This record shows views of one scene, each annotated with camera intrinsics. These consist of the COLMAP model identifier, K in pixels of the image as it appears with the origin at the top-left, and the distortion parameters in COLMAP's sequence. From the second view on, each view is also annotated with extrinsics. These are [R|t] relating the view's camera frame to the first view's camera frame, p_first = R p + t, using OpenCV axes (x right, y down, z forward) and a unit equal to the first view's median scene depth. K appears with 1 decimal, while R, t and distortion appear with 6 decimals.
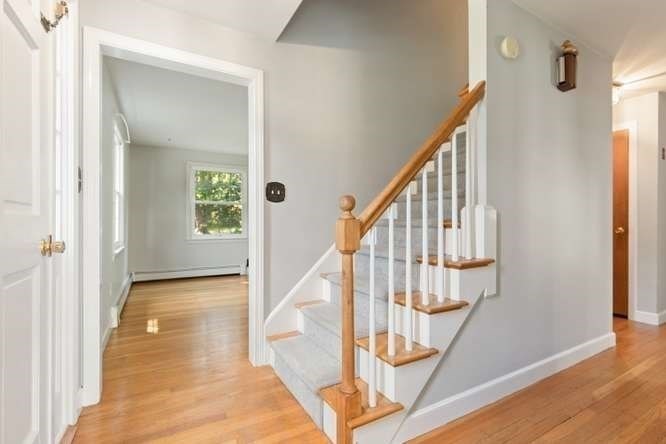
lens RADIAL K [[302.7, 0, 332.6], [0, 302.7, 224.9], [0, 0, 1]] dist [0.001752, 0.000125]
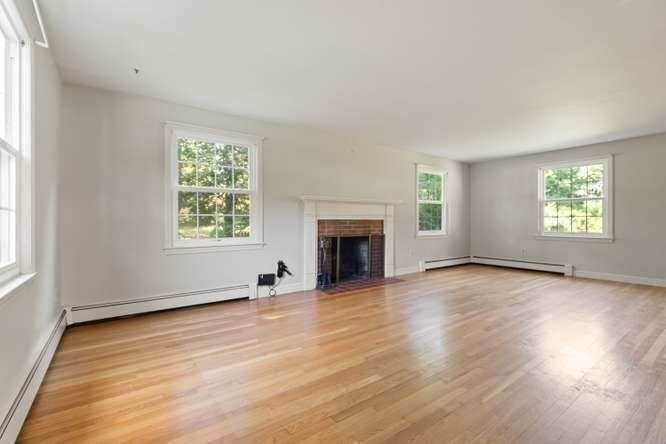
lens RADIAL K [[295.5, 0, 333.8], [0, 295.5, 220.8], [0, 0, 1]] dist [0.002152, 0.000184]
pose [[0.993965, -0.002738, 0.109663, -0.215116], [0.003061, 0.999991, -0.002786, -0.004319], [-0.109654, 0.003105, 0.993965, 0.377594]]
